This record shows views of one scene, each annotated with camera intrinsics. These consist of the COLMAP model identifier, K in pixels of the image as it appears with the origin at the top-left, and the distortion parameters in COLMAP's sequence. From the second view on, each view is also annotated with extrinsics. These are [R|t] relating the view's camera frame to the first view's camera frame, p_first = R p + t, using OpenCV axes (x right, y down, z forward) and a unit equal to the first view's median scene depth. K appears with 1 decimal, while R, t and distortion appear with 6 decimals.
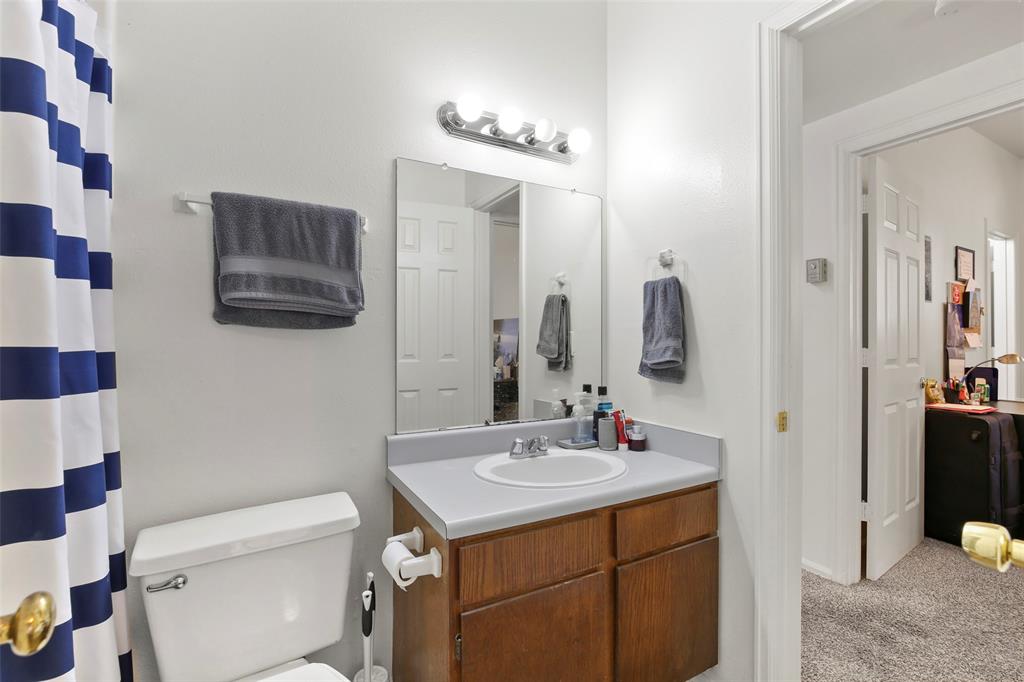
lens RADIAL K [[471.0, 0, 514.9], [0, 471.0, 340.1], [0, 0, 1]] dist [-0.011869, 0.001368]
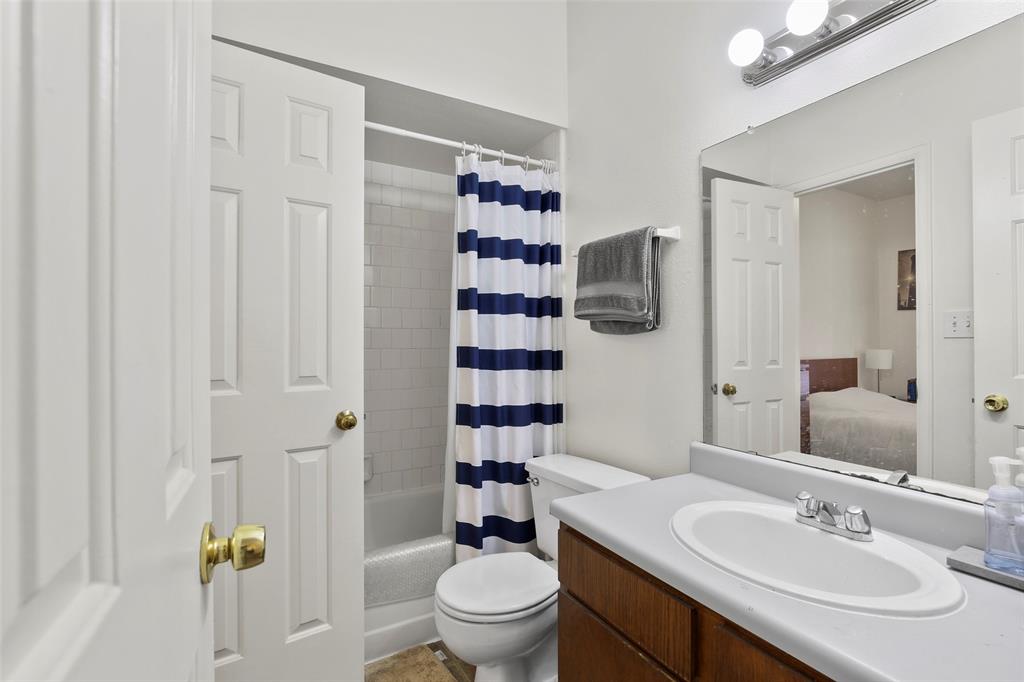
lens RADIAL K [[471.0, 0, 506.7], [0, 471.0, 341.8], [0, 0, 1]] dist [-0.011869, 0.001368]
pose [[-0.006107, -0.005683, -0.999965, 0.821210], [0.000413, 0.999984, -0.005685, 0.002010], [0.999981, -0.000448, -0.006104, 0.721203]]
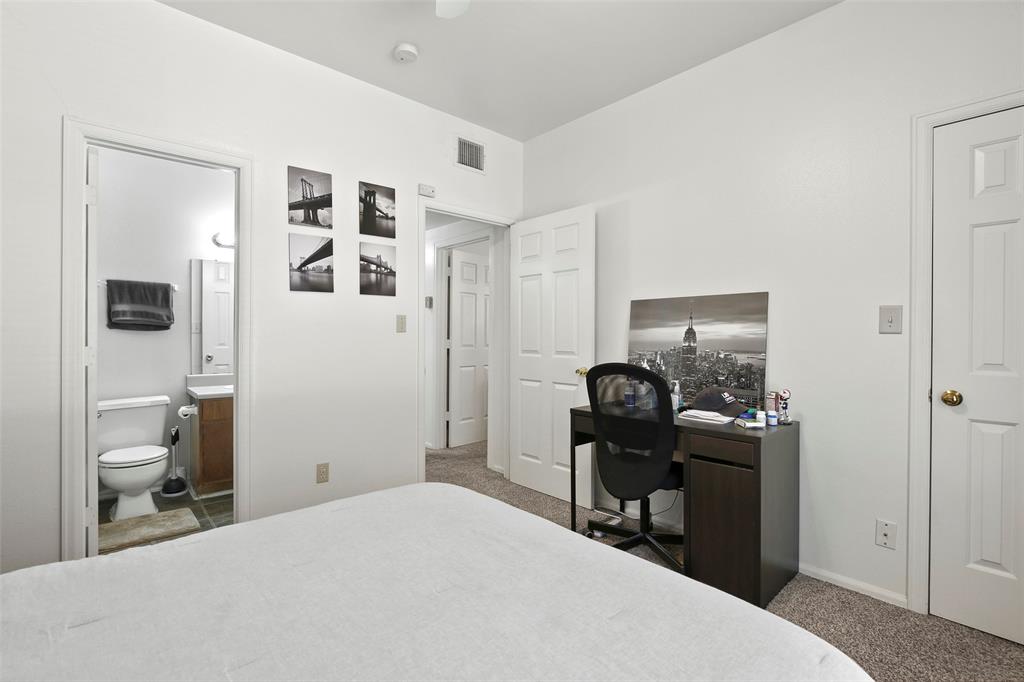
lens RADIAL K [[471.0, 0, 509.7], [0, 471.0, 341.3], [0, 0, 1]] dist [-0.011869, 0.001368]
pose [[0.978125, -0.001881, 0.208011, 0.978860], [-0.000237, 0.999948, 0.010157, 0.006458], [-0.208020, -0.009984, 0.978074, -1.955921]]
